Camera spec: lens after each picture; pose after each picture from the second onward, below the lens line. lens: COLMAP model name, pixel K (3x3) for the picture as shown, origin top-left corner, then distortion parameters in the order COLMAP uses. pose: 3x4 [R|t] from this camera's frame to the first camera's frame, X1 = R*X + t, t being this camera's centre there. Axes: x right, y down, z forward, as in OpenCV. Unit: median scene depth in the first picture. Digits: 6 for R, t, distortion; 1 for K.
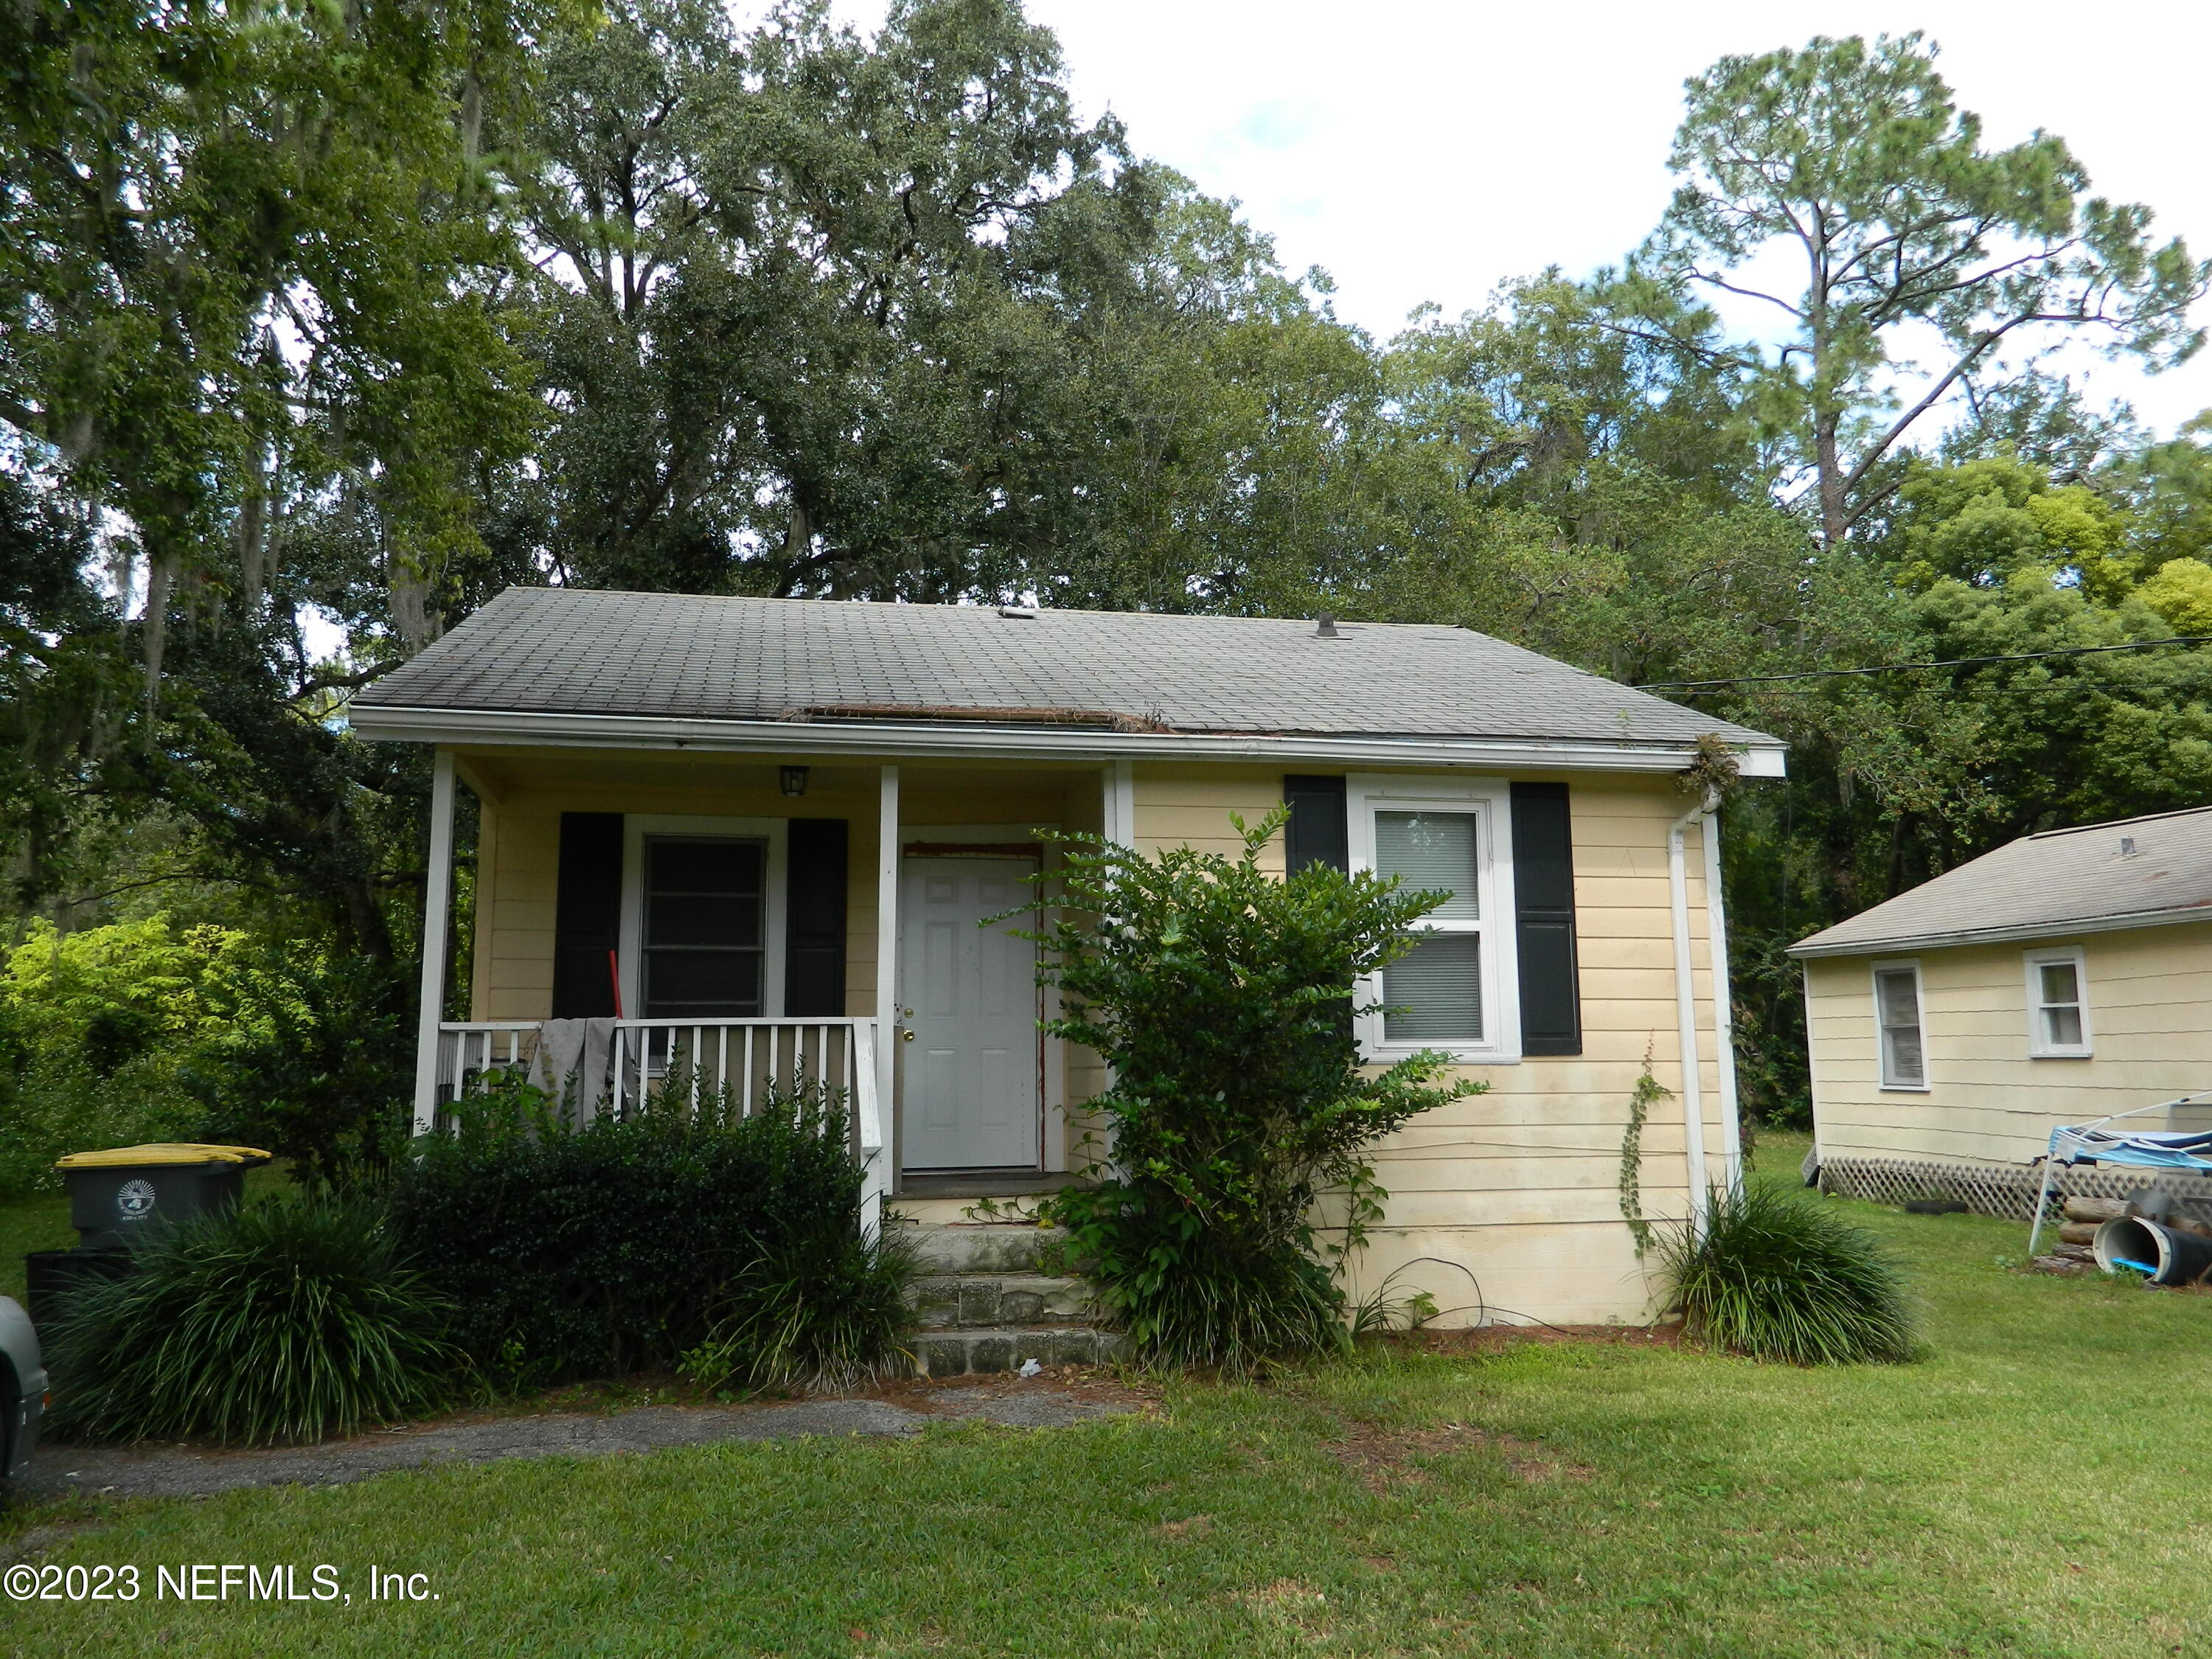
lens RADIAL K [[1685.4, 0, 1104.9], [0, 1685.4, 822.2], [0, 0, 1]] dist [0.041704, -0.020047]
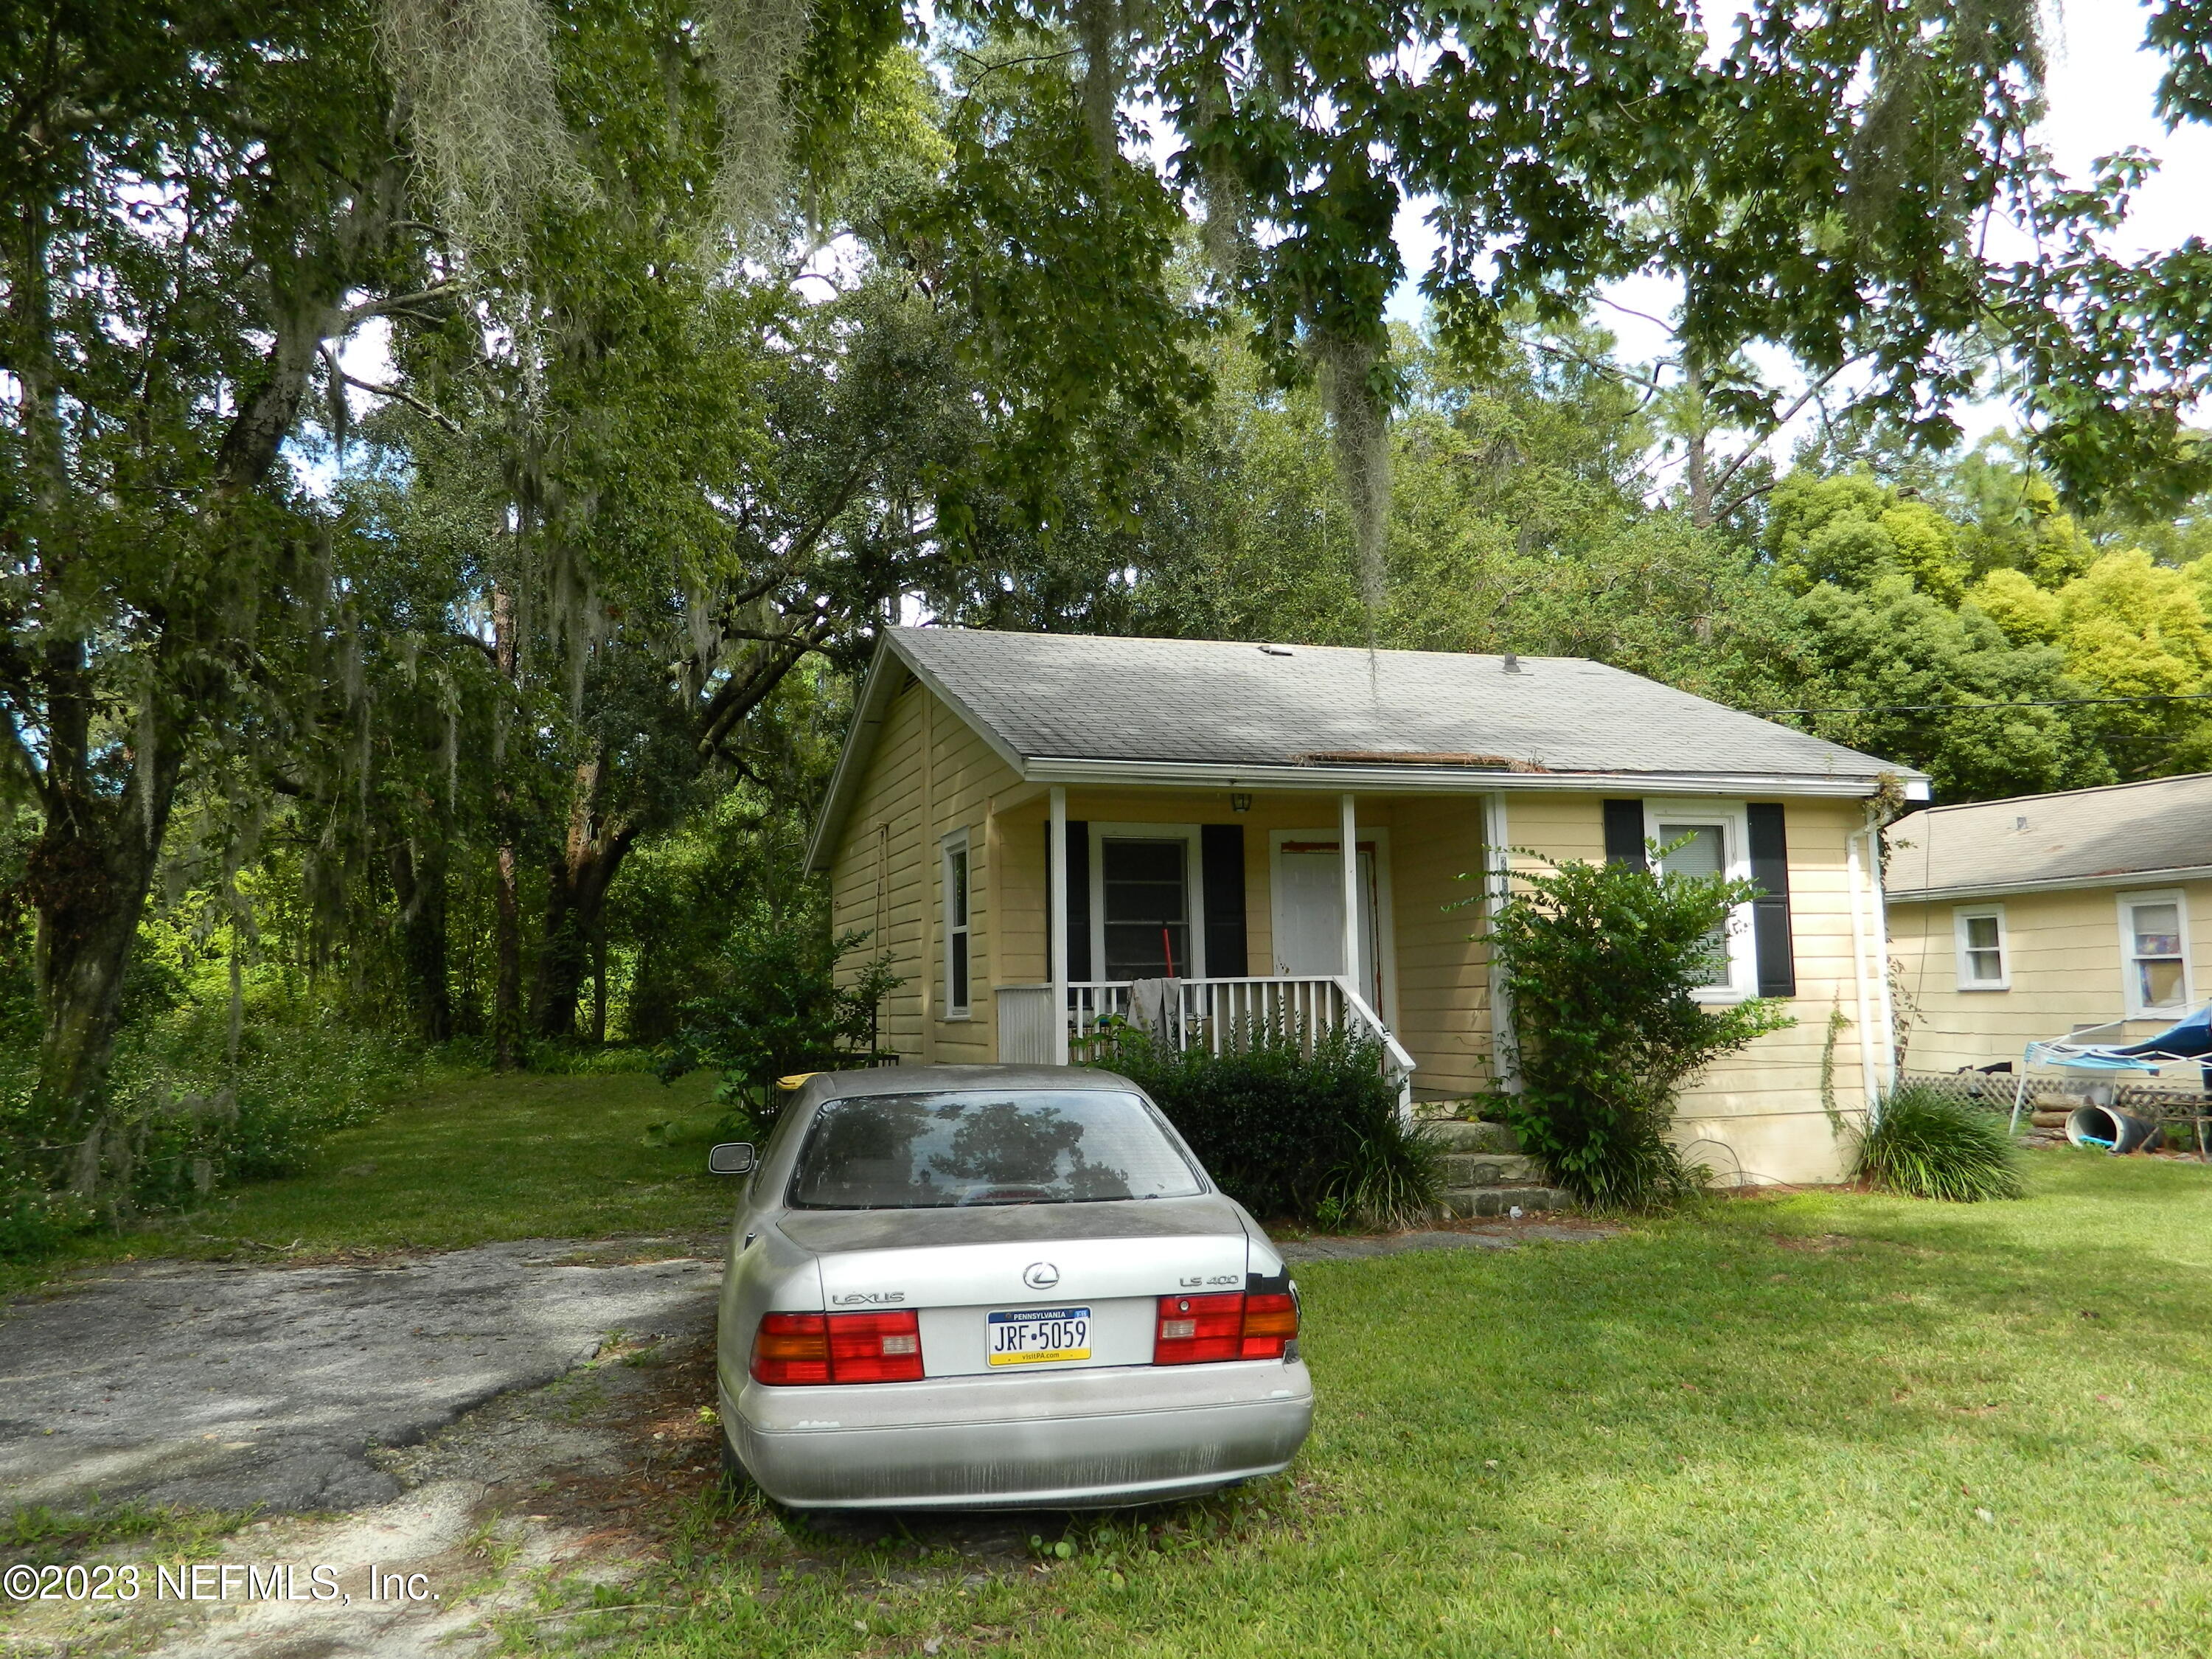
lens RADIAL K [[1685.4, 0, 1091.1], [0, 1685.4, 823.6], [0, 0, 1]] dist [0.041704, -0.020047]
pose [[0.991938, 0.001529, 0.126712, -0.392236], [-0.006449, 0.999241, 0.038427, -0.047281], [-0.126557, -0.038934, 0.991195, -0.267611]]
